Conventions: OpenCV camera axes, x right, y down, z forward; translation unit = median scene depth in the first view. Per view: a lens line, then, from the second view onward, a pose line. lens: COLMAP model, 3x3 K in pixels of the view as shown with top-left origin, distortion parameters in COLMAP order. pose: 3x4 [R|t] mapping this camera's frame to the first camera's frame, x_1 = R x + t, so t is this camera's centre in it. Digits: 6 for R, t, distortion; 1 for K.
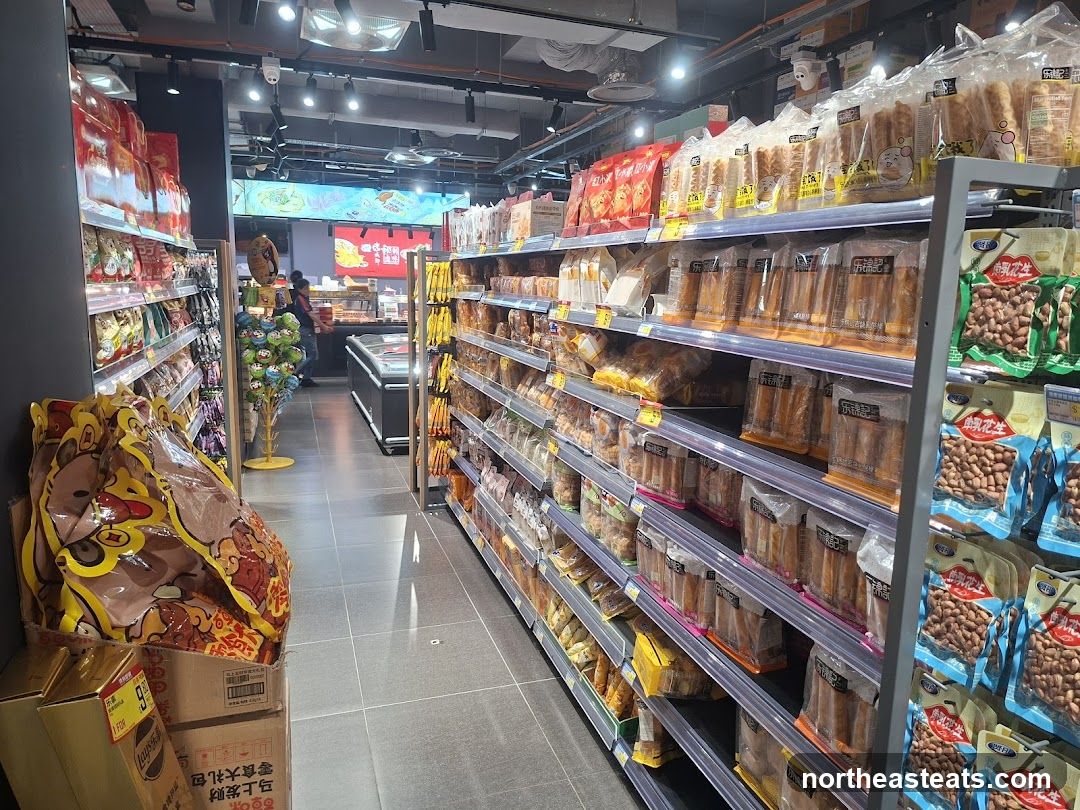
lens RADIAL K [[749.7, 0, 540.0], [0, 749.7, 405.0], [0, 0, 1]] dist [0.109462, -0.000588]
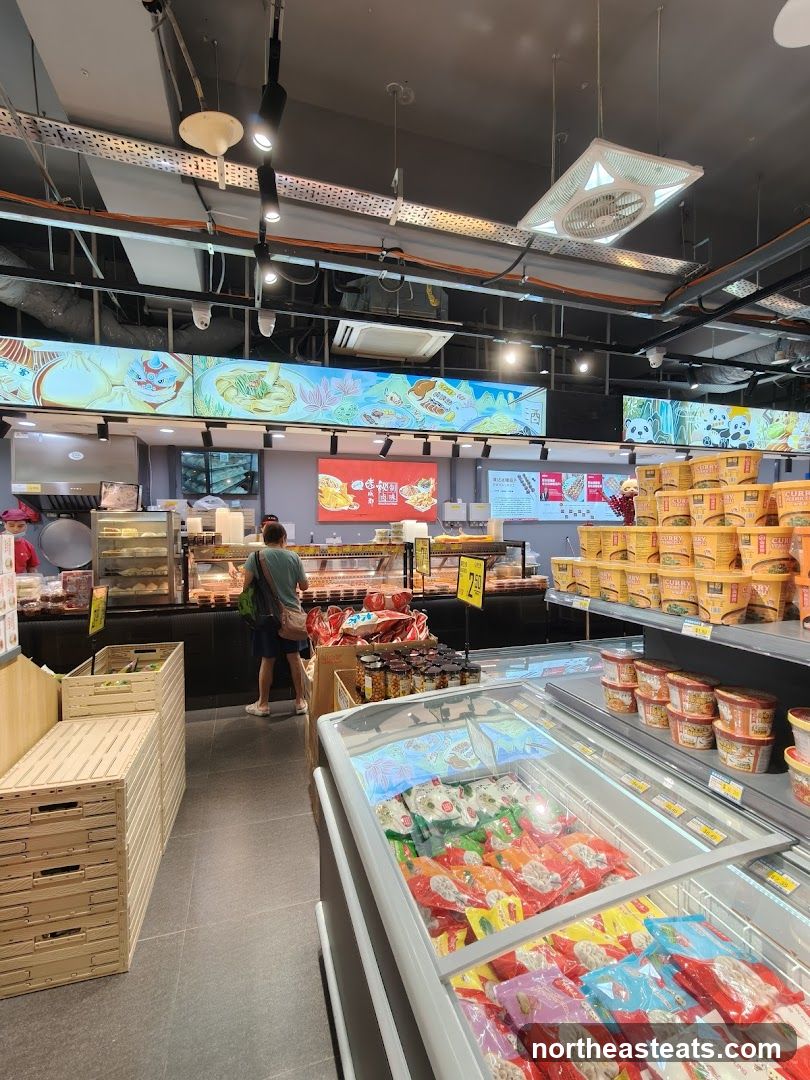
lens RADIAL K [[492.0, 0, 405.0], [0, 492.0, 540.0], [0, 0, 1]] dist [-0.002139, -0.000783]
pose [[0.999459, -0.032499, 0.005053, -0.188189], [0.032884, 0.990081, -0.136593, -0.085286], [-0.000564, 0.136686, 0.990614, 0.526738]]
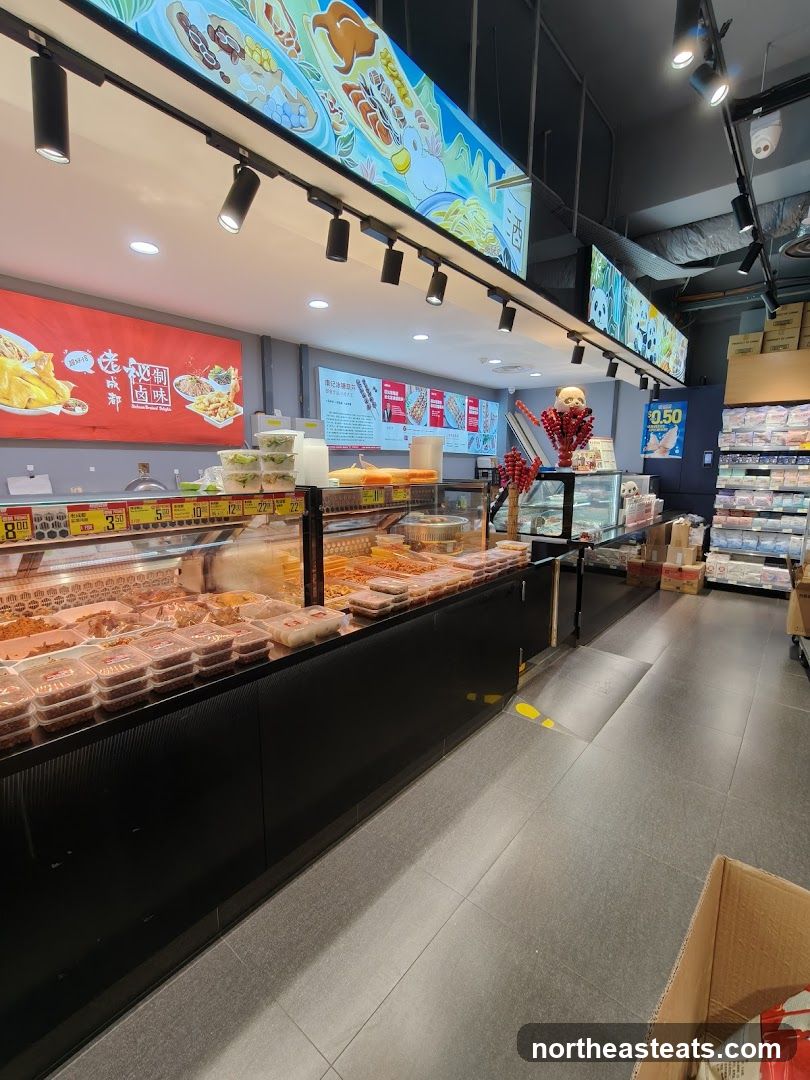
lens RADIAL K [[492.0, 0, 405.0], [0, 492.0, 540.0], [0, 0, 1]] dist [-0.002139, -0.000783]
pose [[0.847654, -0.106053, 0.519842, -0.231016], [0.106982, 0.993858, 0.028313, -0.116361], [-0.519651, 0.031614, 0.853793, 0.737458]]
